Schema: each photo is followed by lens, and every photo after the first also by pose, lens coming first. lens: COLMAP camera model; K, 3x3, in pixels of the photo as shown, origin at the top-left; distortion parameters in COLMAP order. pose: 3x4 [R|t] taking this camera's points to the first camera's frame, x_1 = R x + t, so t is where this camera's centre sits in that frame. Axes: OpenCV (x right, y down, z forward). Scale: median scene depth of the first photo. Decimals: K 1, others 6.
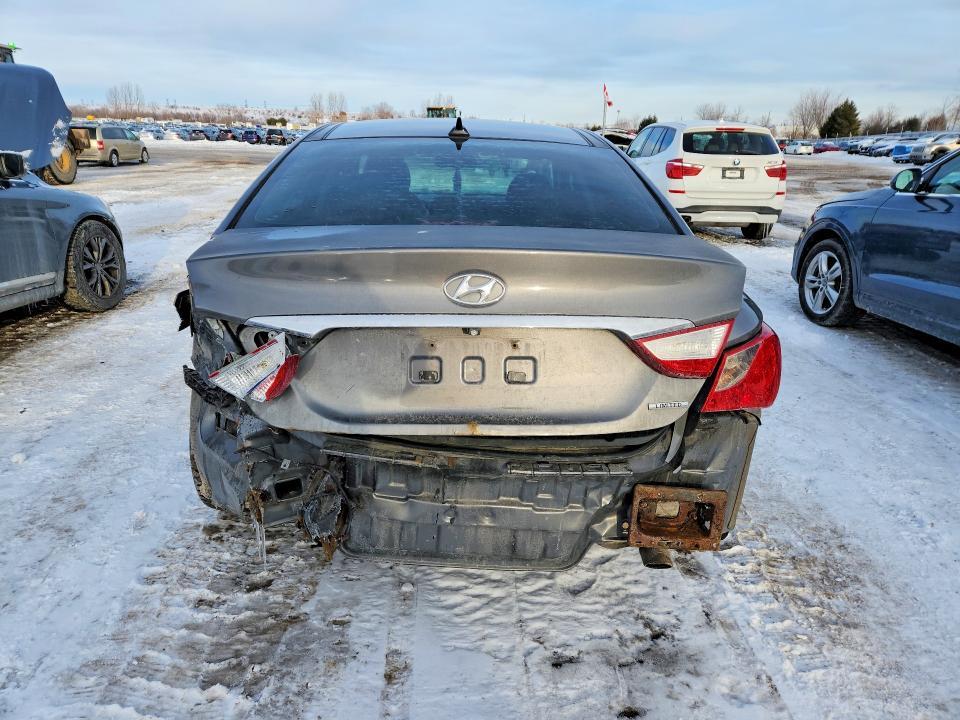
lens RADIAL K [[657.6, 0, 475.9], [0, 657.6, 359.3], [0, 0, 1]] dist [0.083326, -0.065558]
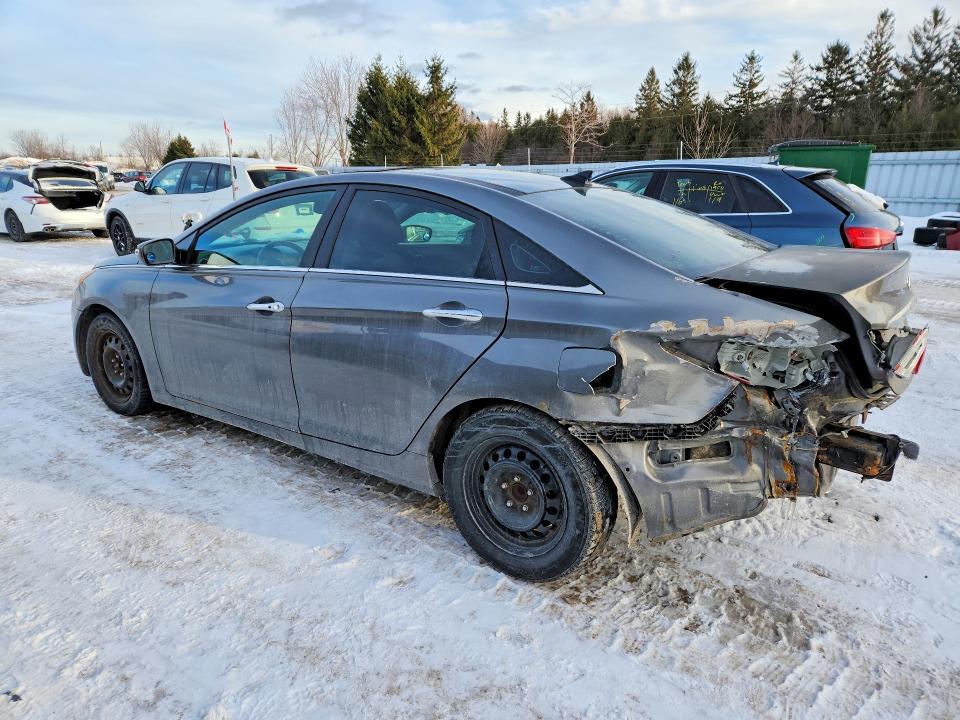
lens RADIAL K [[657.6, 0, 475.9], [0, 657.6, 359.3], [0, 0, 1]] dist [0.083326, -0.065558]
pose [[0.580453, -0.219912, 0.784036, -1.348802], [0.251417, 0.964200, 0.084312, -0.225720], [-0.774509, 0.148181, 0.614962, 0.547206]]
